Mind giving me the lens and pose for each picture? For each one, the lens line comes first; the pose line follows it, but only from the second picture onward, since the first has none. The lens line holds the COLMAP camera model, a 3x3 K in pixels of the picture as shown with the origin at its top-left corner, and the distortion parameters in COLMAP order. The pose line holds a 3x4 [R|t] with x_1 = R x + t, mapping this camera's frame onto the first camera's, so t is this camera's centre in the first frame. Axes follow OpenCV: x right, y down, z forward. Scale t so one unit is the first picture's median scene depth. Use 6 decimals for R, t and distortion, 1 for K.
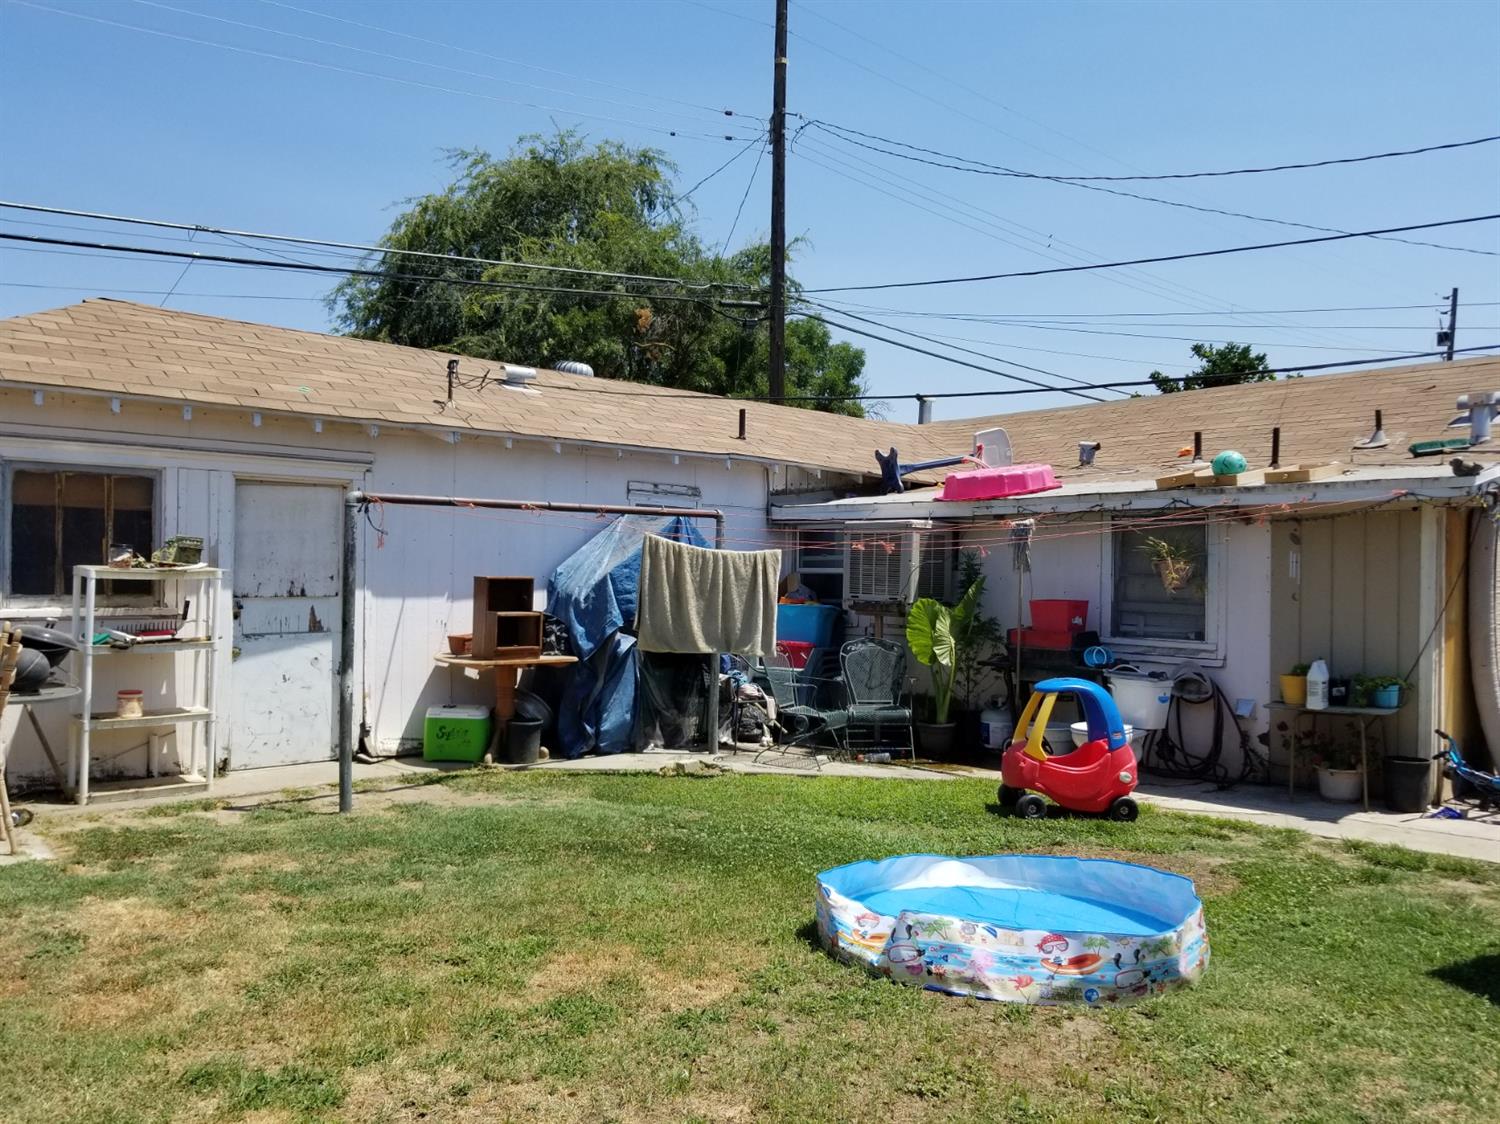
lens RADIAL K [[1160.6, 0, 754.6], [0, 1160.6, 557.9], [0, 0, 1]] dist [0.038213, 0.001183]
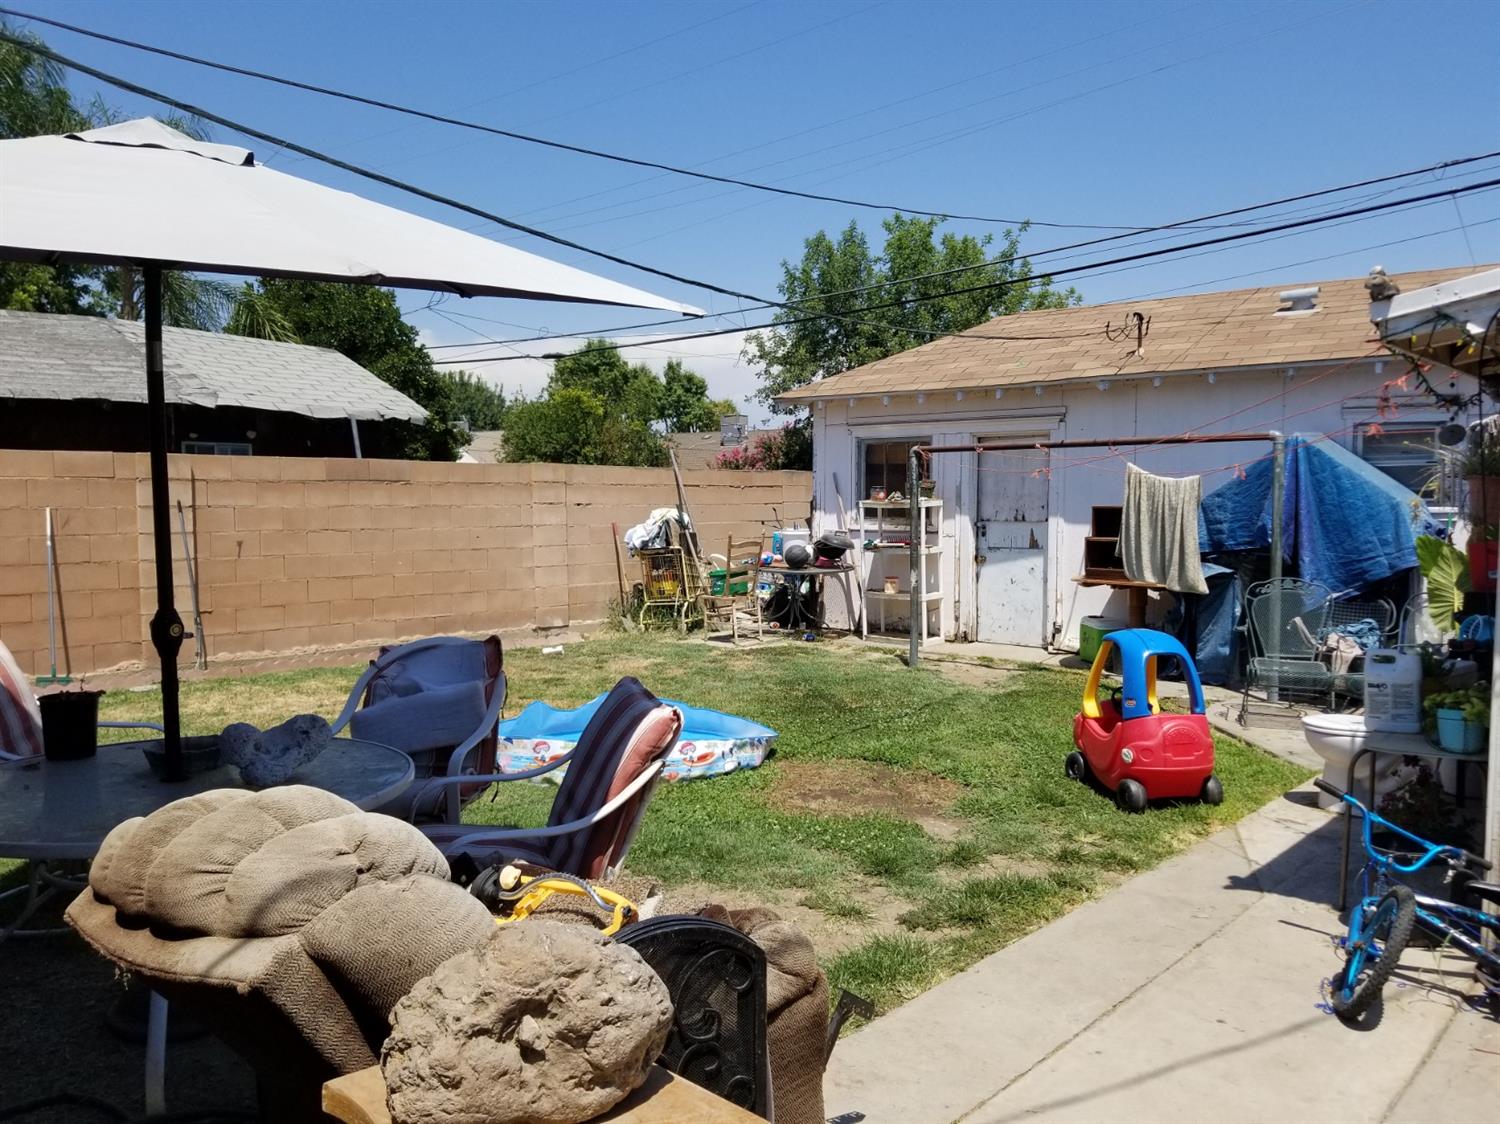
lens RADIAL K [[1160.6, 0, 754.9], [0, 1160.6, 564.0], [0, 0, 1]] dist [0.038213, 0.001183]
pose [[0.068153, 0.043064, -0.996745, 0.907761], [0.004038, 0.999048, 0.043439, 0.022834], [0.997667, -0.006985, 0.067914, 0.600596]]
